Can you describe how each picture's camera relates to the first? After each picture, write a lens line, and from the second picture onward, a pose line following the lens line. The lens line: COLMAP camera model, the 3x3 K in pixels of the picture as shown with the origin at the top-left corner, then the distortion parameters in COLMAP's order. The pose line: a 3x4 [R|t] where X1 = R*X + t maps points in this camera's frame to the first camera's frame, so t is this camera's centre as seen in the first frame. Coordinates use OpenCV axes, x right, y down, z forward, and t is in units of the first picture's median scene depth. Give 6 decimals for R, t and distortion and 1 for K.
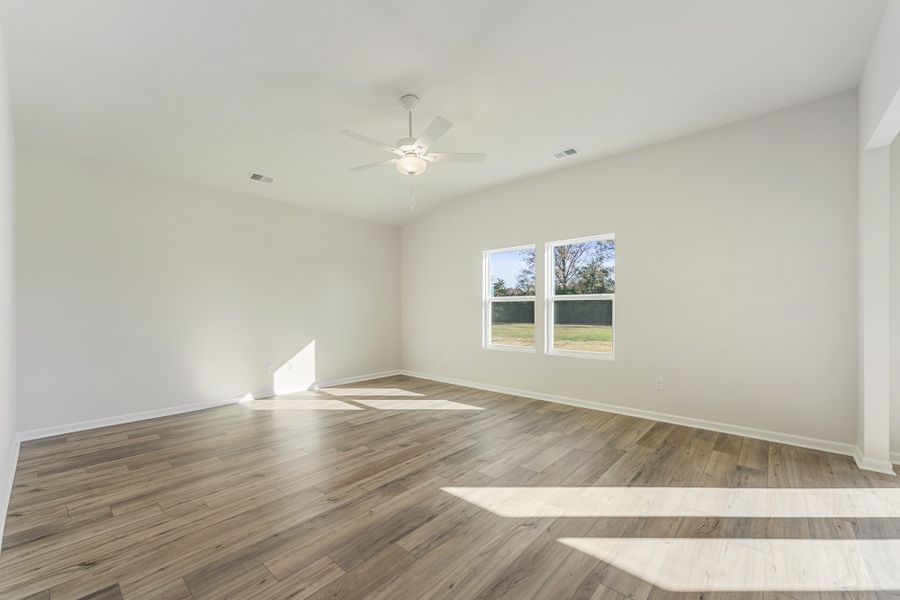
lens RADIAL K [[361.0, 0, 448.9], [0, 361.0, 305.3], [0, 0, 1]] dist [0.001162, 0.000353]
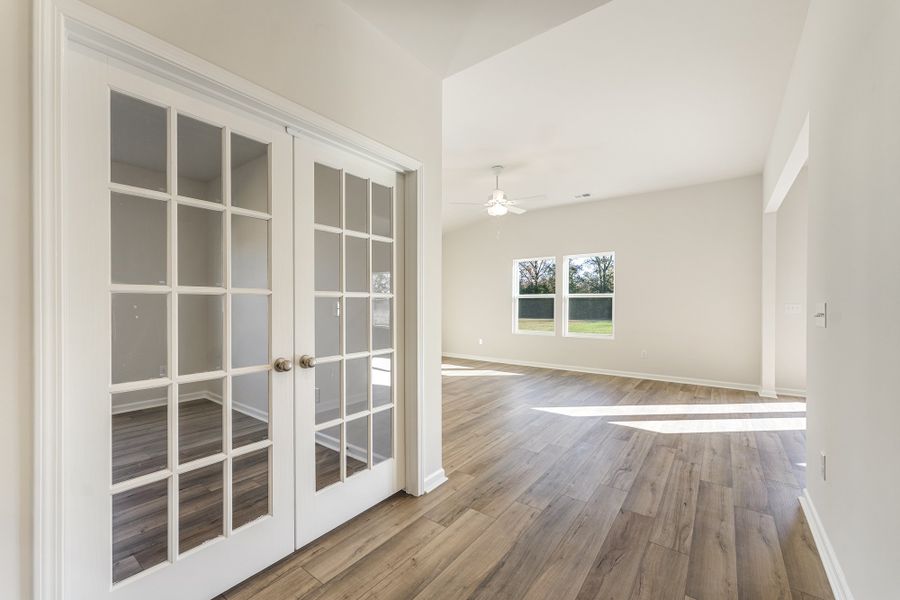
lens RADIAL K [[362.4, 0, 450.0], [0, 362.4, 300.0], [0, 0, 1]] dist [0.001915, 0.000094]
pose [[0.996098, 0.007324, 0.087948, -0.421037], [-0.007365, 0.999973, 0.000143, -0.001656], [-0.087945, -0.000790, 0.996125, -0.505744]]
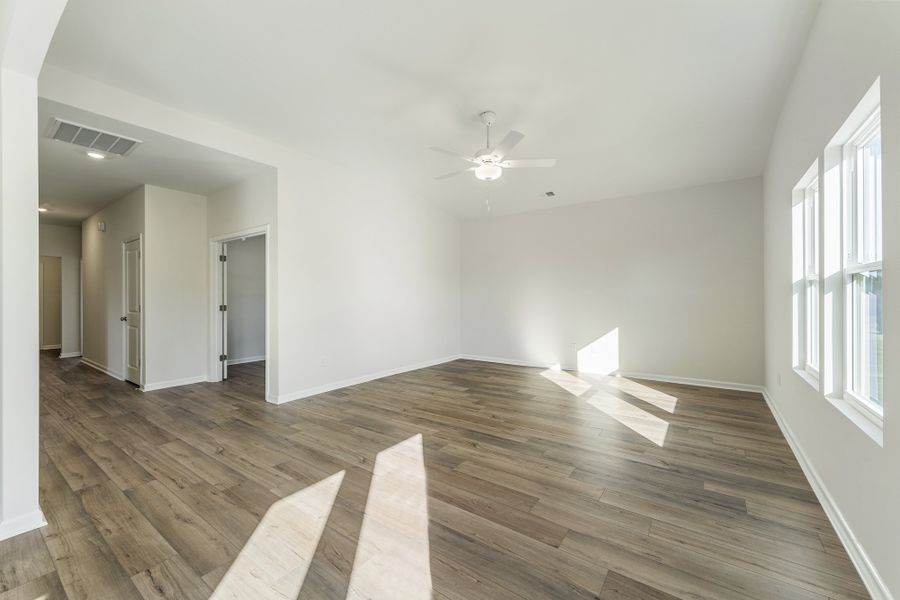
lens RADIAL K [[362.4, 0, 450.0], [0, 362.4, 300.0], [0, 0, 1]] dist [0.001915, 0.000094]
pose [[0.107310, 0.007828, -0.994195, 0.969711], [0.013610, 0.999864, 0.009342, 0.007501], [0.994132, -0.014533, 0.107189, 0.727534]]
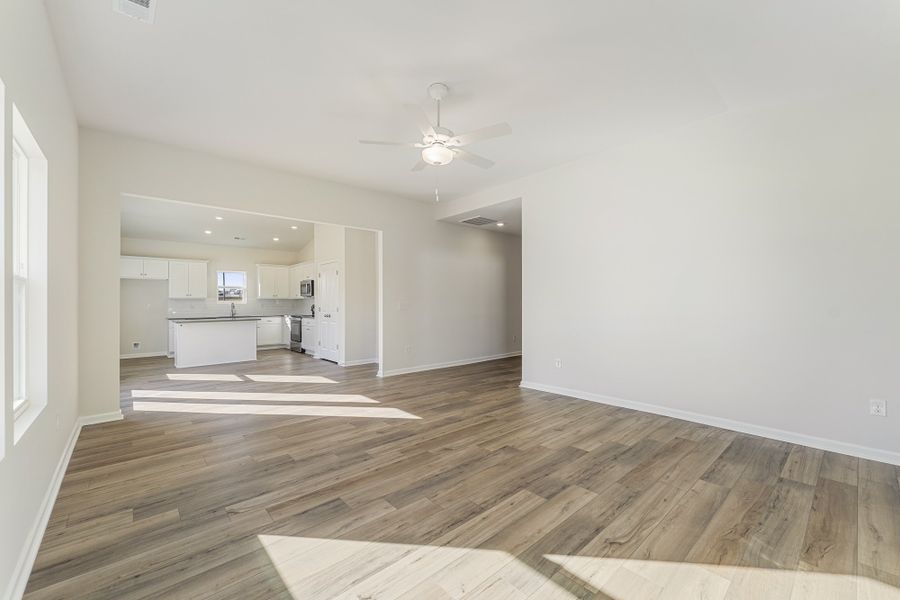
lens RADIAL K [[362.4, 0, 450.0], [0, 362.4, 300.0], [0, 0, 1]] dist [0.001915, 0.000094]
pose [[-0.993908, 0.007019, 0.109985, -0.231537], [0.005505, 0.999886, -0.014063, 0.017524], [-0.110071, -0.013372, -0.993834, 1.884754]]
